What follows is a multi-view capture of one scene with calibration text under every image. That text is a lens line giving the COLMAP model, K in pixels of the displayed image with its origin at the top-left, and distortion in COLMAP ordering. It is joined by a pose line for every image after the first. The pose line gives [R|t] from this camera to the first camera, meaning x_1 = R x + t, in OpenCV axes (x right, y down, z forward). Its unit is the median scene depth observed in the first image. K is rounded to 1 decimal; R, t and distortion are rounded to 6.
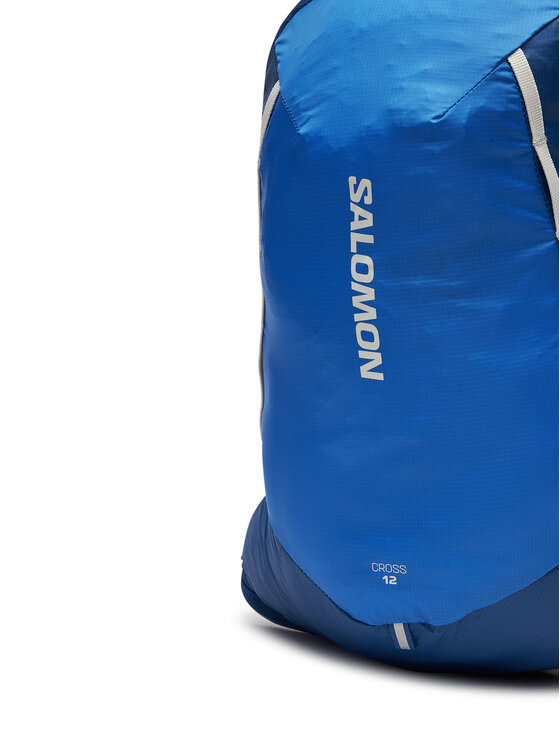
lens RADIAL K [[1242.4, 0, 280.3], [0, 1242.4, 372.1], [0, 0, 1]] dist [-0.094549, 0.000000]
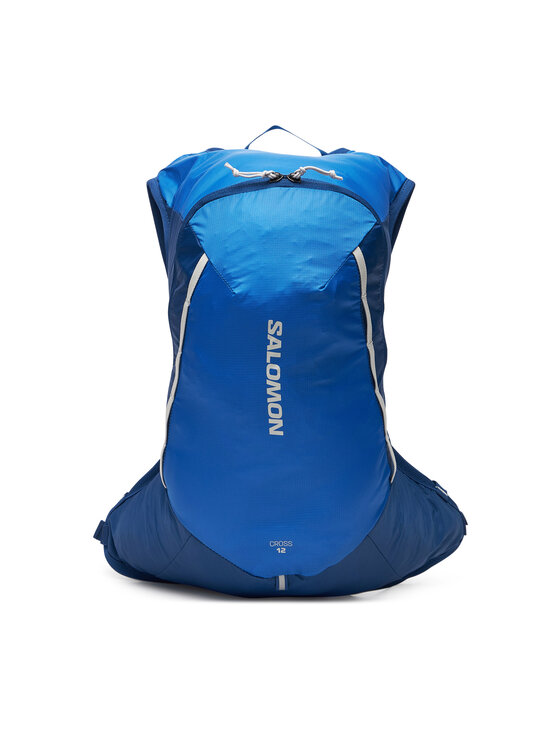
lens RADIAL K [[879.4, 0, 279.8], [0, 879.4, 374.0], [0, 0, 1]] dist [-0.021939, 0.000000]
pose [[0.945644, -0.025131, 0.324231, -0.321580], [0.028075, 0.999596, -0.004405, -0.075047], [-0.323989, 0.013268, 0.945968, -0.158152]]
